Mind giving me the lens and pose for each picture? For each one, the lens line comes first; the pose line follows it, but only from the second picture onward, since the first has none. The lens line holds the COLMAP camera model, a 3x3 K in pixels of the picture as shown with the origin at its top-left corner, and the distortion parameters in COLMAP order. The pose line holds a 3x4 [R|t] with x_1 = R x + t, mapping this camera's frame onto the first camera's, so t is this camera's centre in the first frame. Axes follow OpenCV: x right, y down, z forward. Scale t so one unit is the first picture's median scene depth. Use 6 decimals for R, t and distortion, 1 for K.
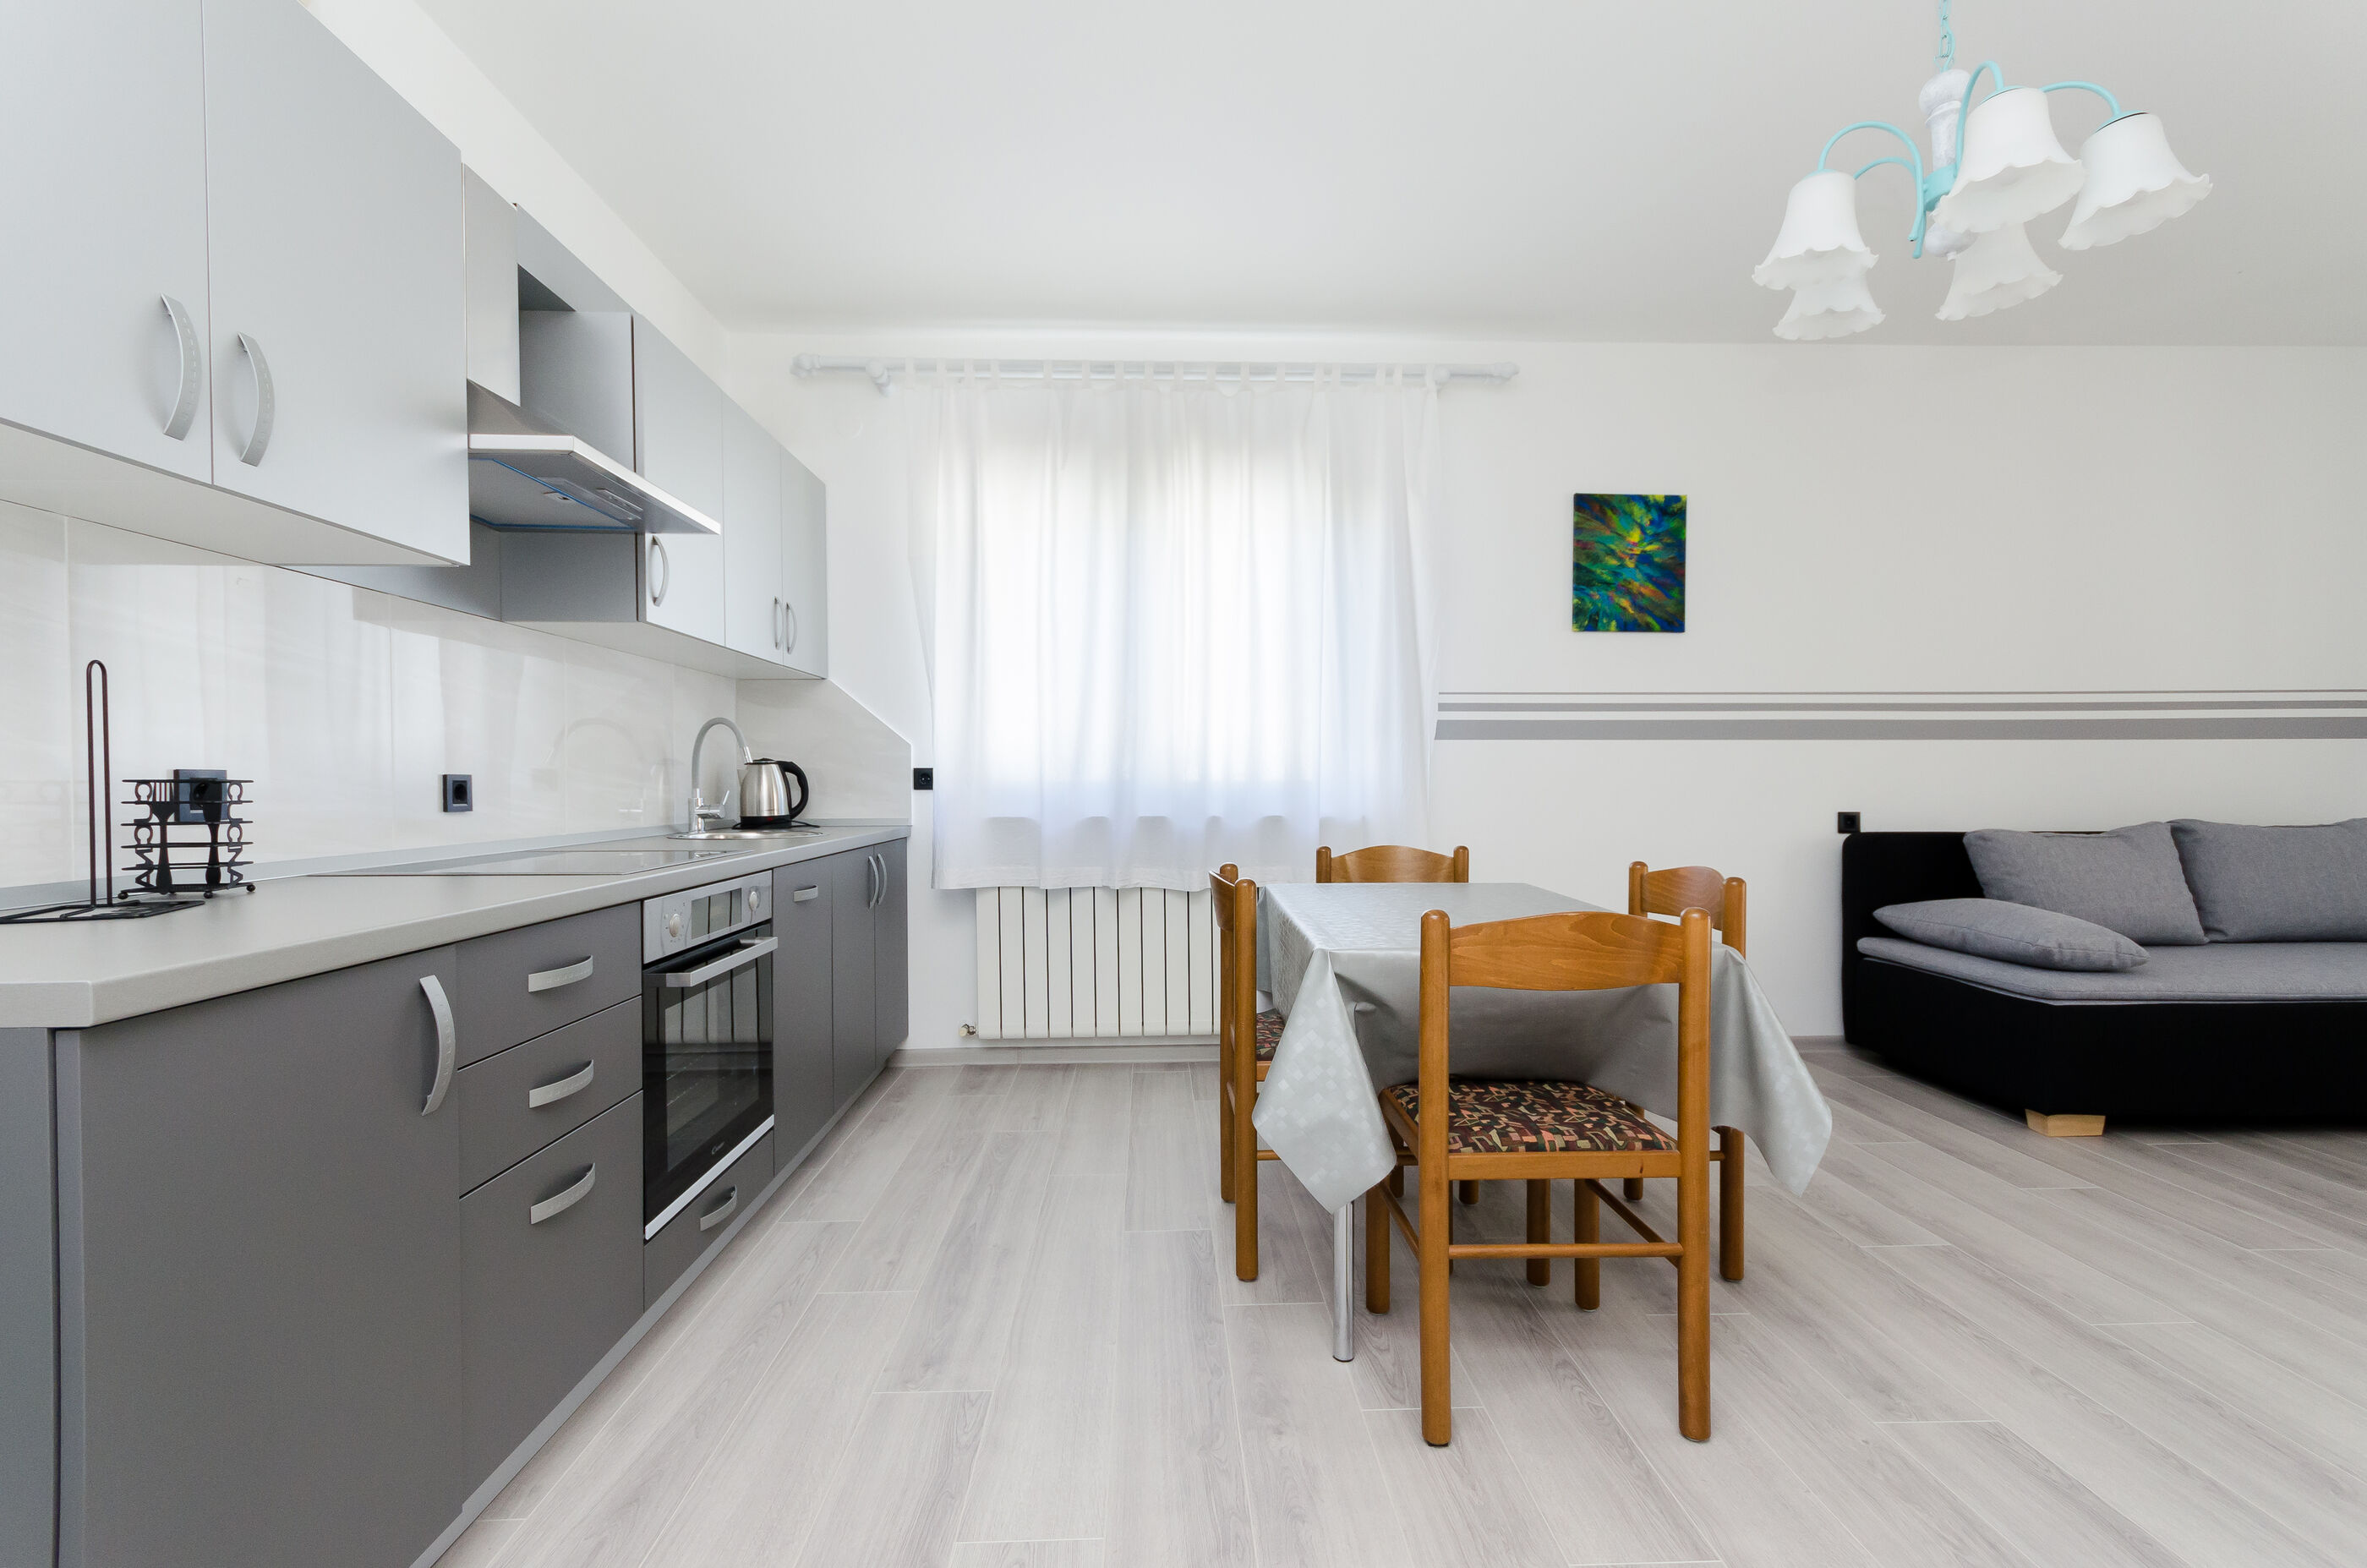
lens RADIAL K [[995.8, 0, 1180.9], [0, 995.8, 801.8], [0, 0, 1]] dist [-0.001009, -0.000370]
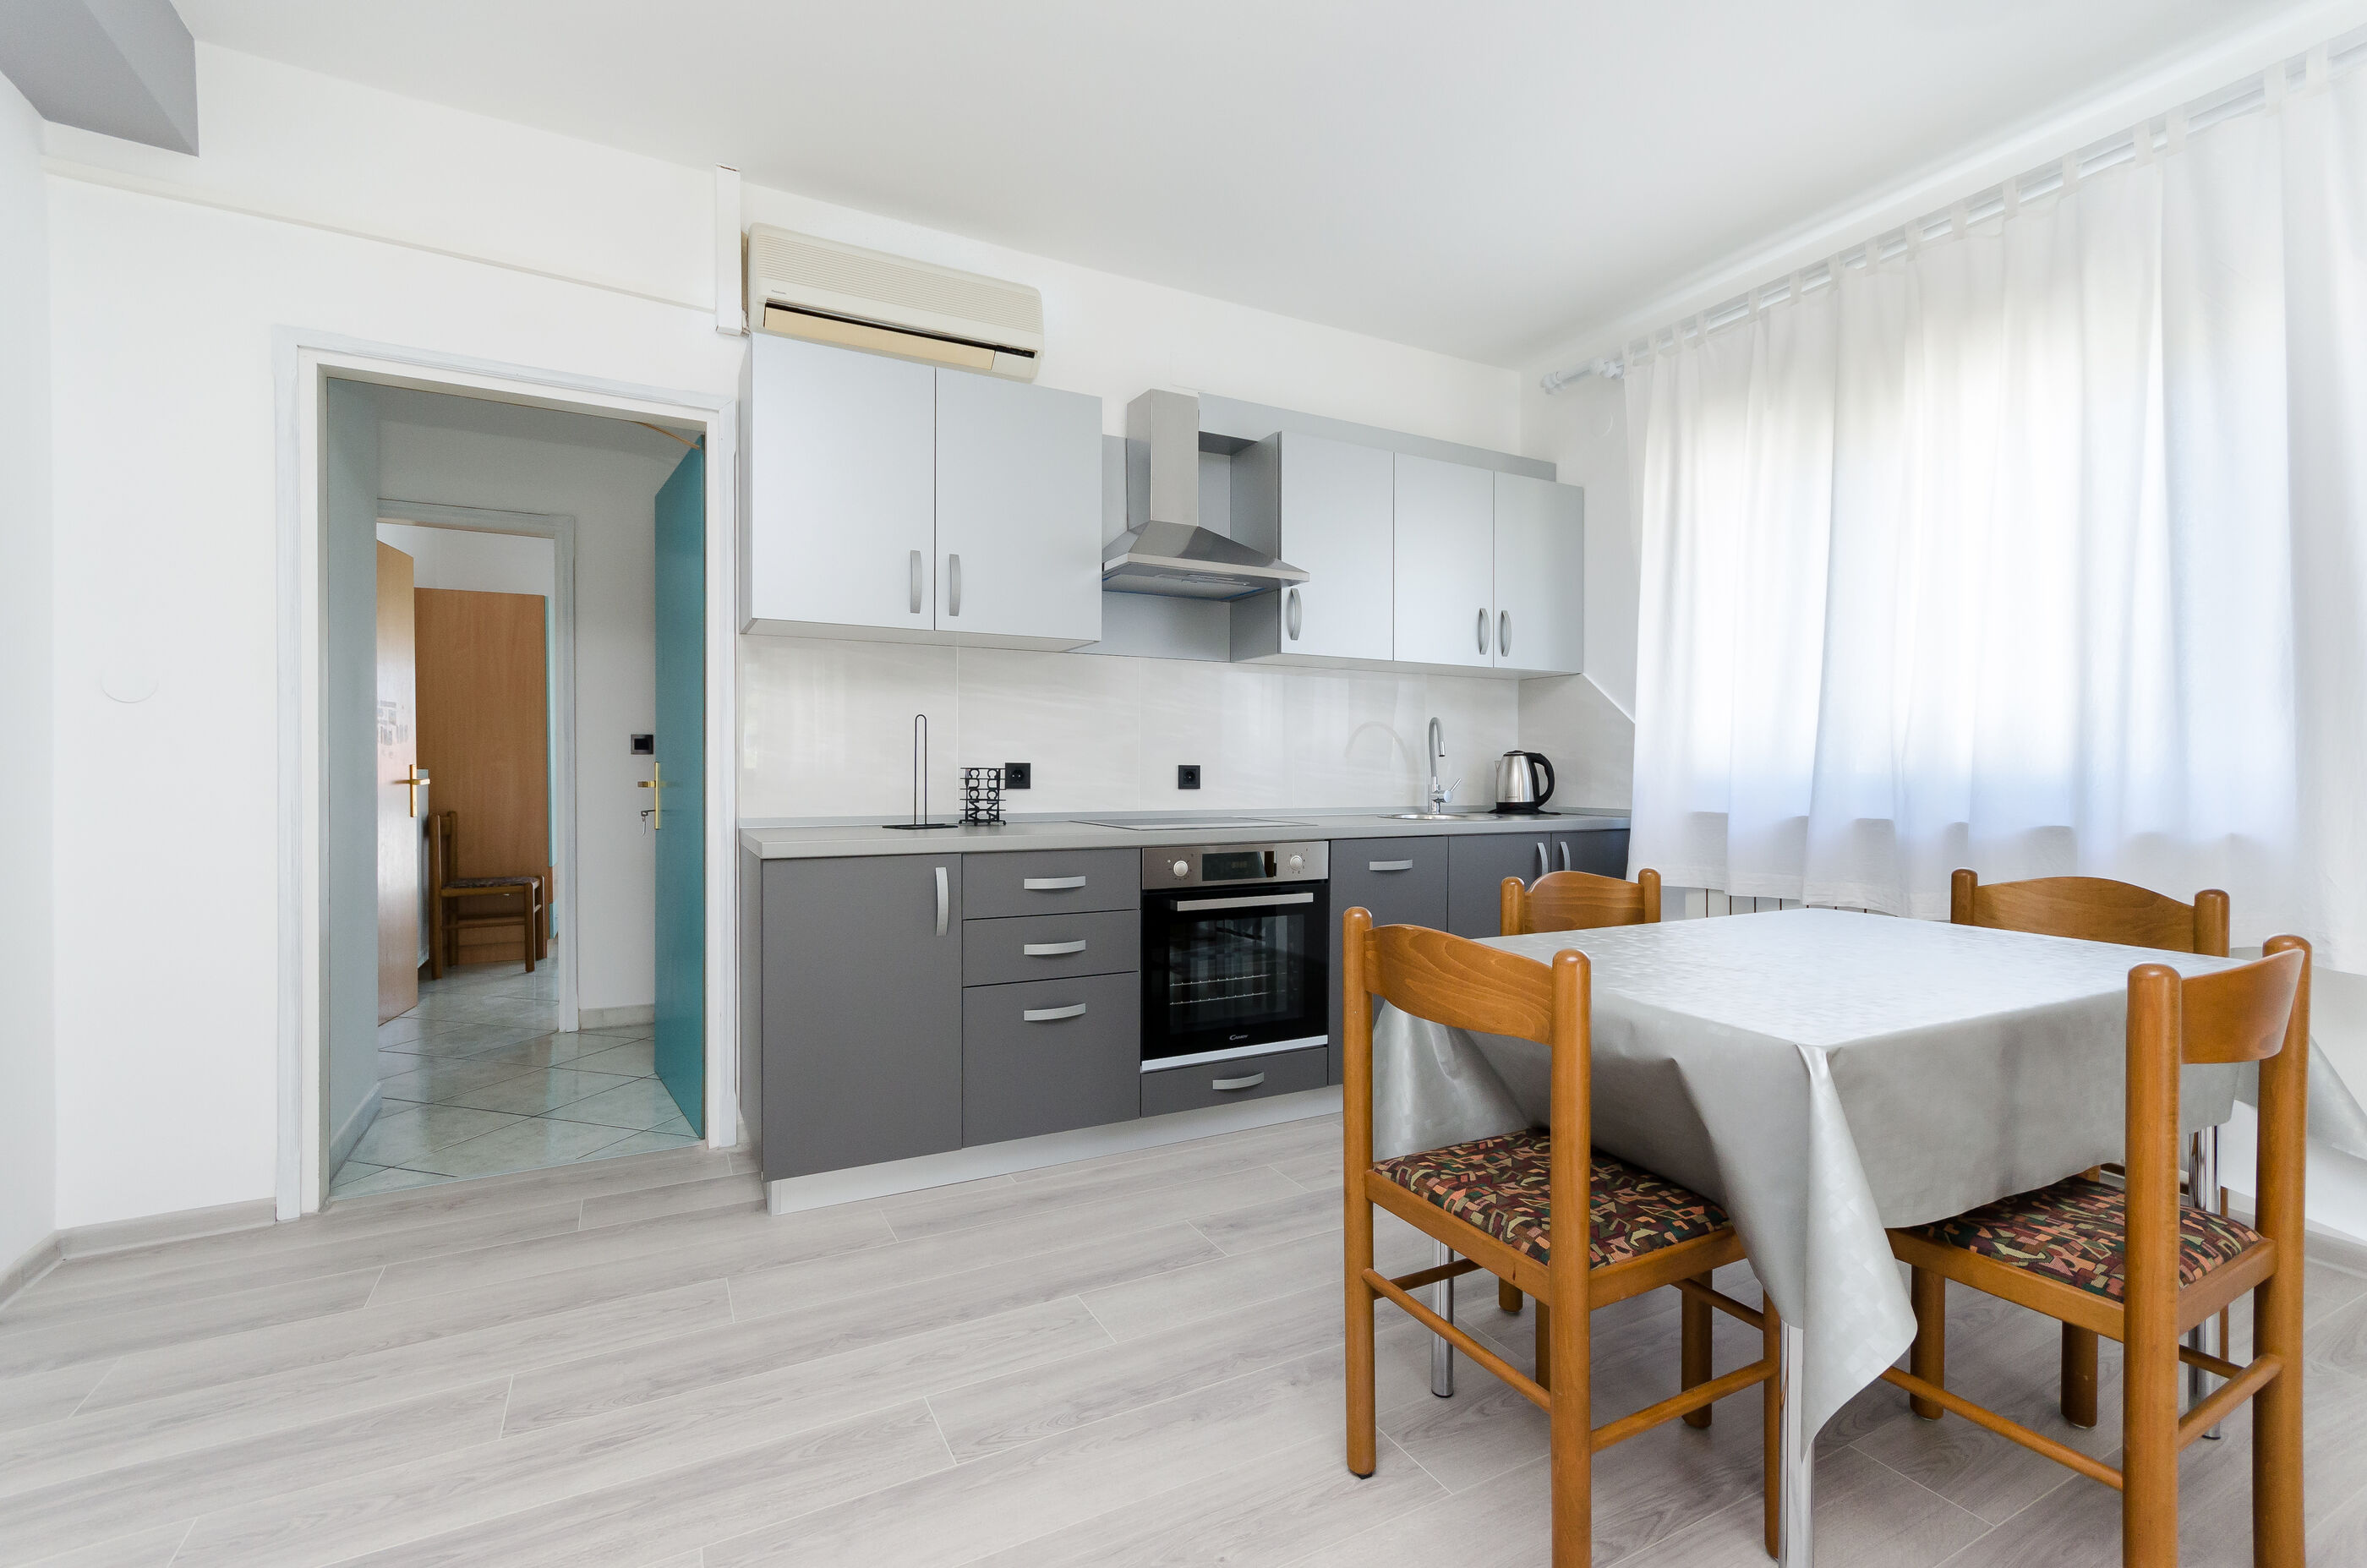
lens RADIAL K [[1034.1, 0, 1233.3], [0, 1034.1, 785.1], [0, 0, 1]] dist [0.000535, 0.000052]
pose [[0.475027, 0.017085, -0.879805, 0.430062], [-0.024083, 0.999689, 0.006410, -0.004706], [0.879642, 0.018143, 0.475291, 0.169843]]
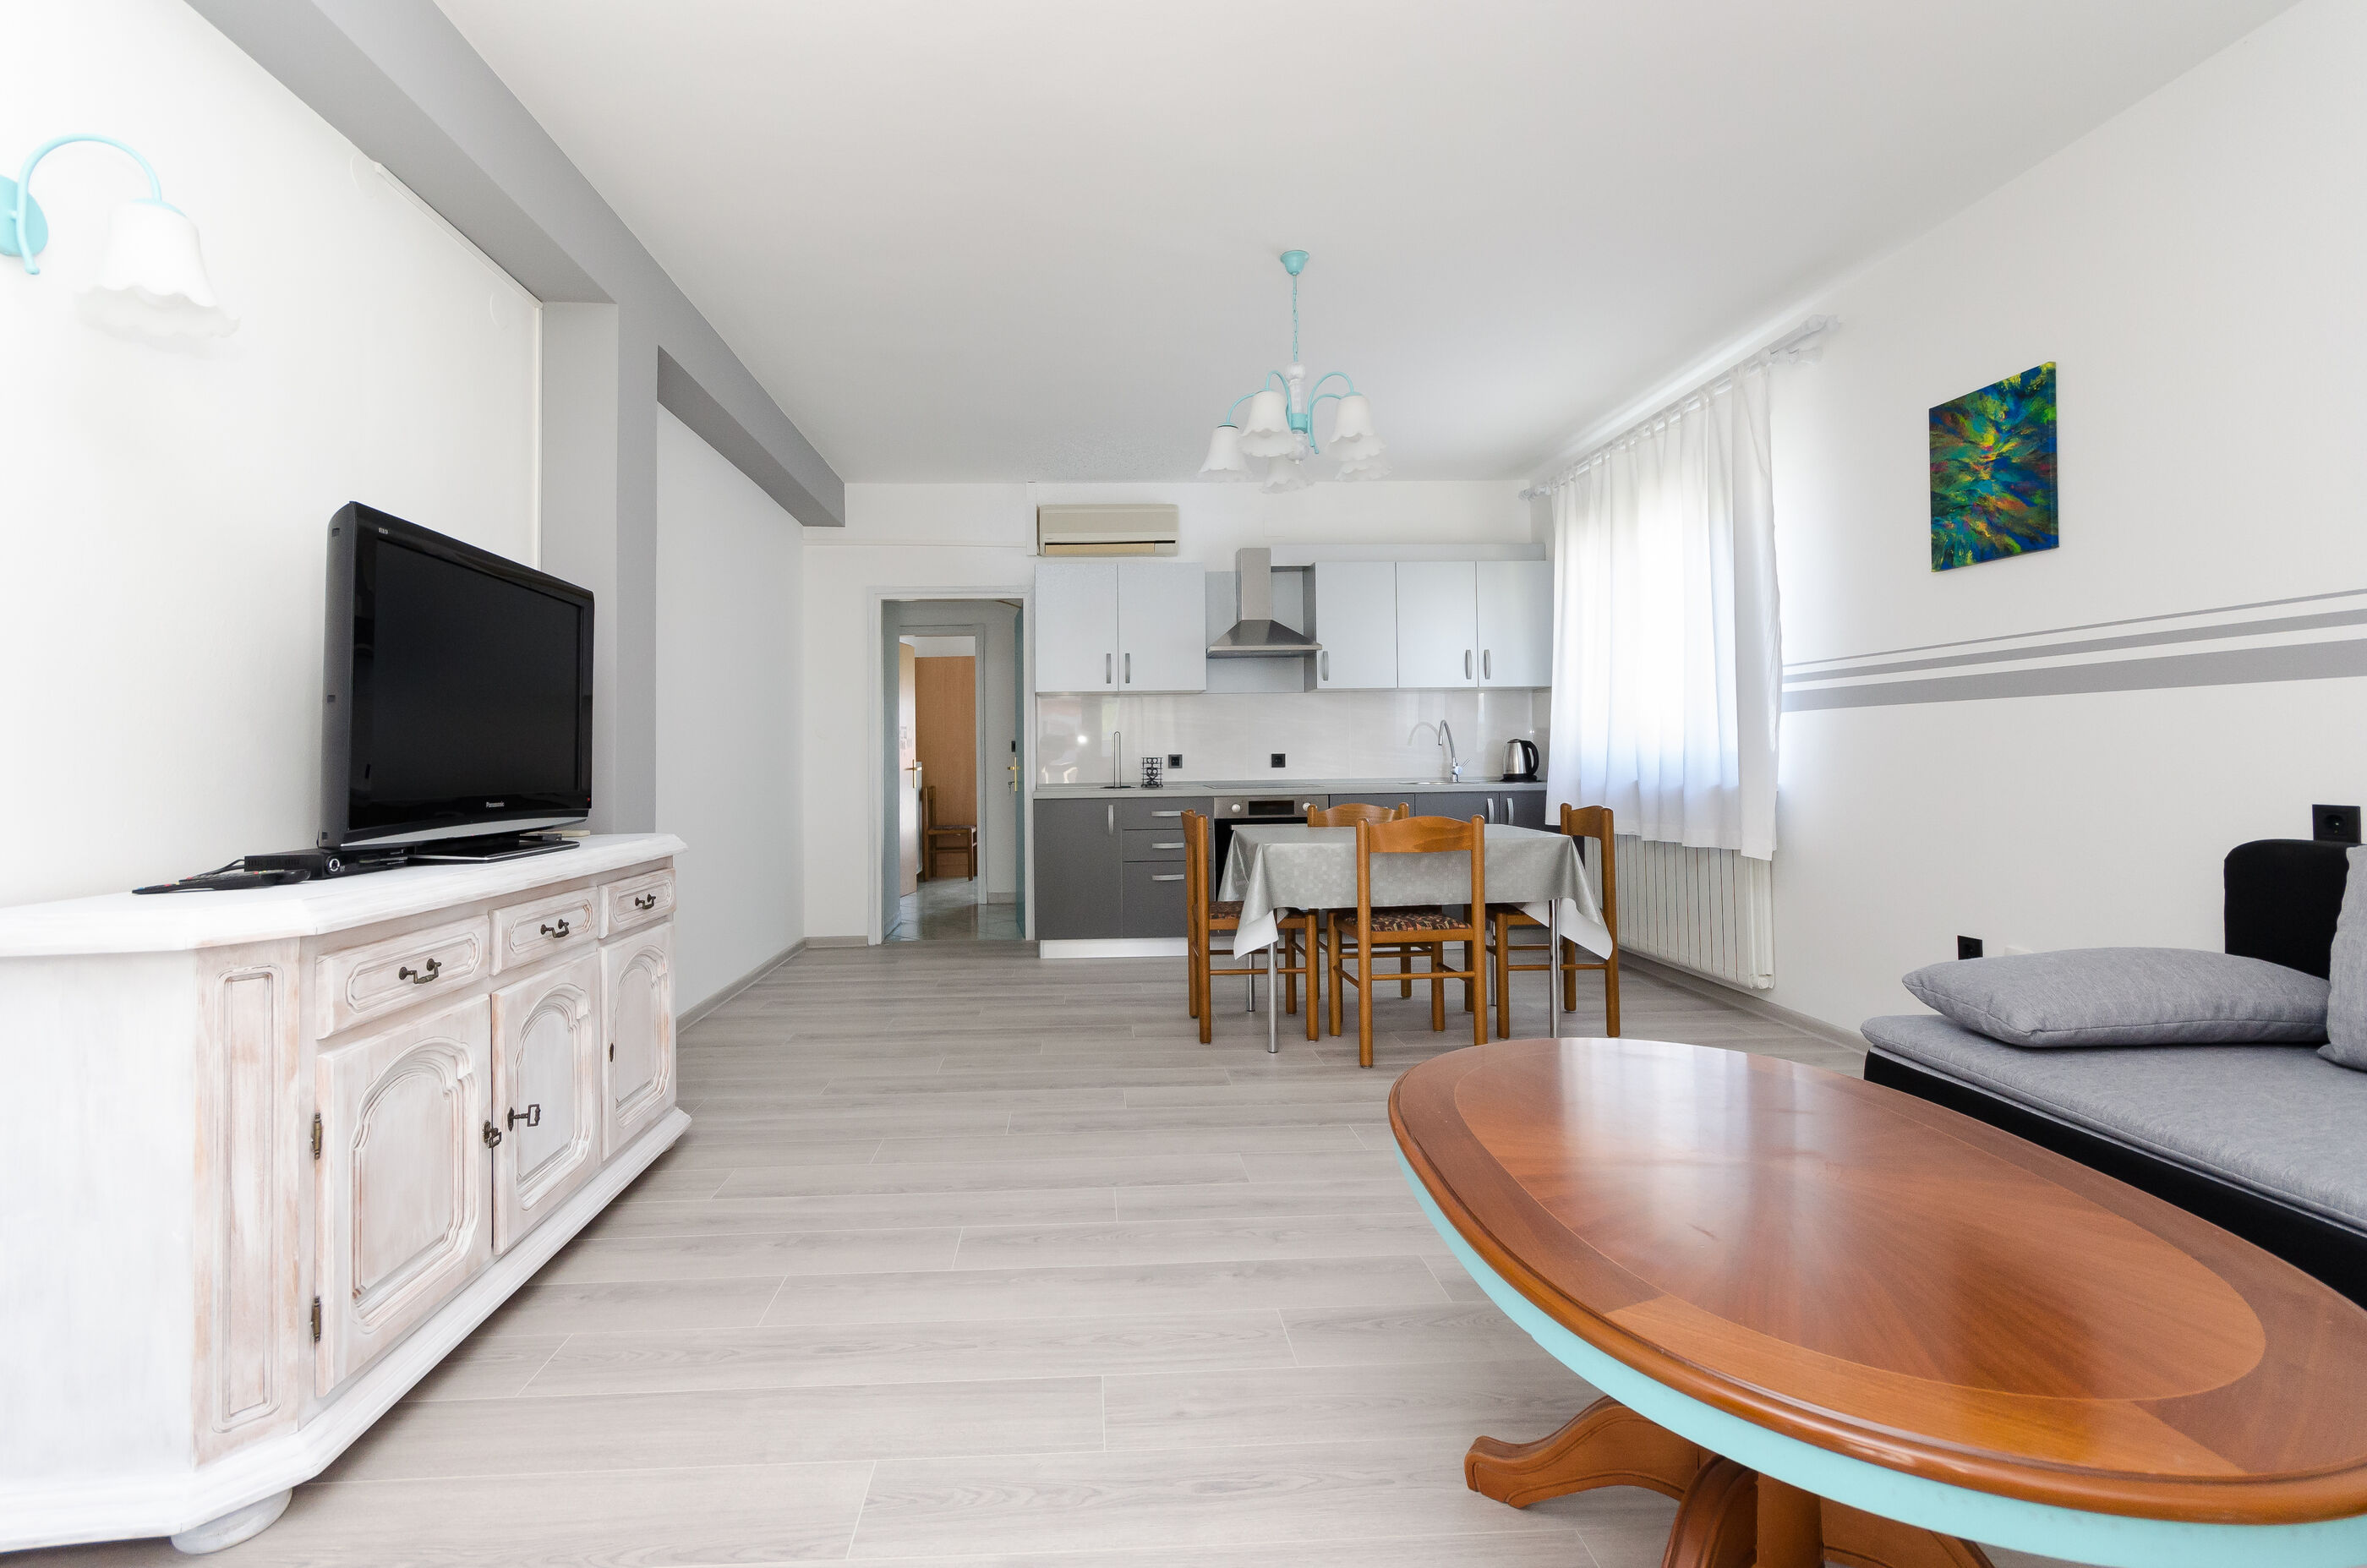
lens RADIAL K [[1053.9, 0, 1178.0], [0, 1053.9, 730.7], [0, 0, 1]] dist [-0.001206, -0.000187]
pose [[0.069926, -0.021750, -0.997315, 1.230290], [-0.009651, 0.999701, -0.022479, -0.013088], [0.997506, 0.011197, 0.069695, 0.310587]]
